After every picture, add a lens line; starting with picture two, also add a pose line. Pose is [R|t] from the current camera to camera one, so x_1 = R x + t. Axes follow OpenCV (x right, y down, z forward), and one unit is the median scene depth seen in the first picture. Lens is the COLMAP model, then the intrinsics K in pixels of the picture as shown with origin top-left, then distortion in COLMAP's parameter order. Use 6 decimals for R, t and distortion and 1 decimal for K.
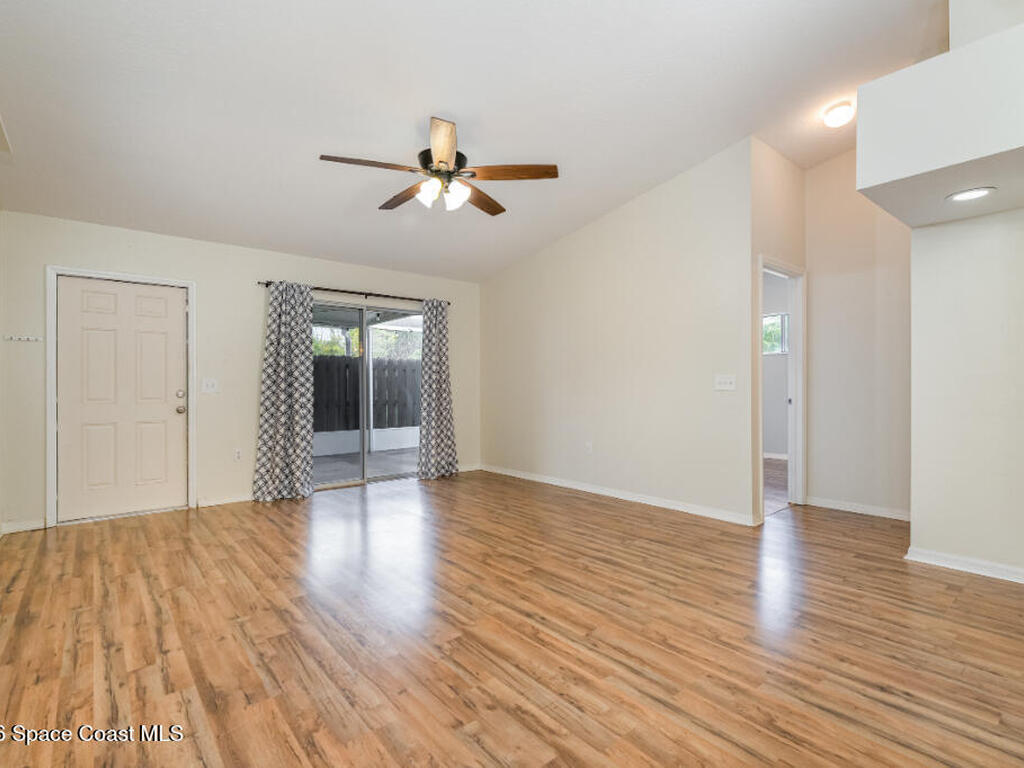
lens RADIAL K [[507.2, 0, 512.0], [0, 507.2, 384.0], [0, 0, 1]] dist [-0.003055, 0.000198]
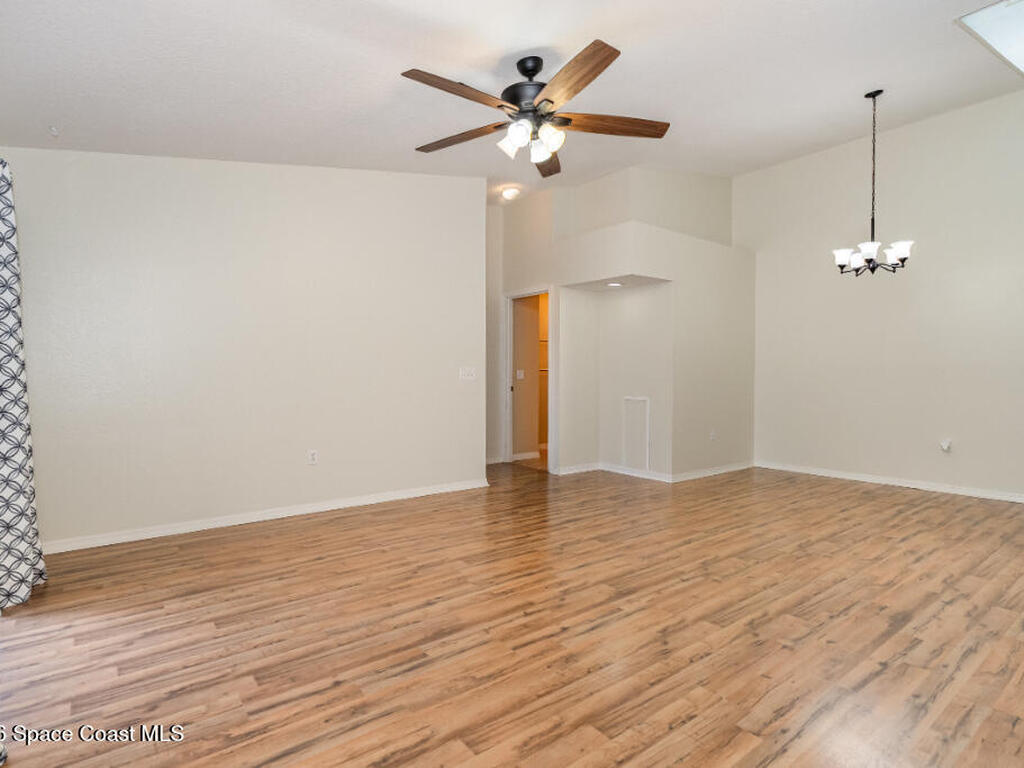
lens RADIAL K [[538.8, 0, 512.0], [0, 538.8, 384.0], [0, 0, 1]] dist [0.001275, -0.000670]
pose [[0.038720, -0.013059, 0.999165, -1.666261], [-0.003474, 0.999907, 0.013203, -0.003428], [-0.999244, -0.003982, 0.038671, 1.614255]]
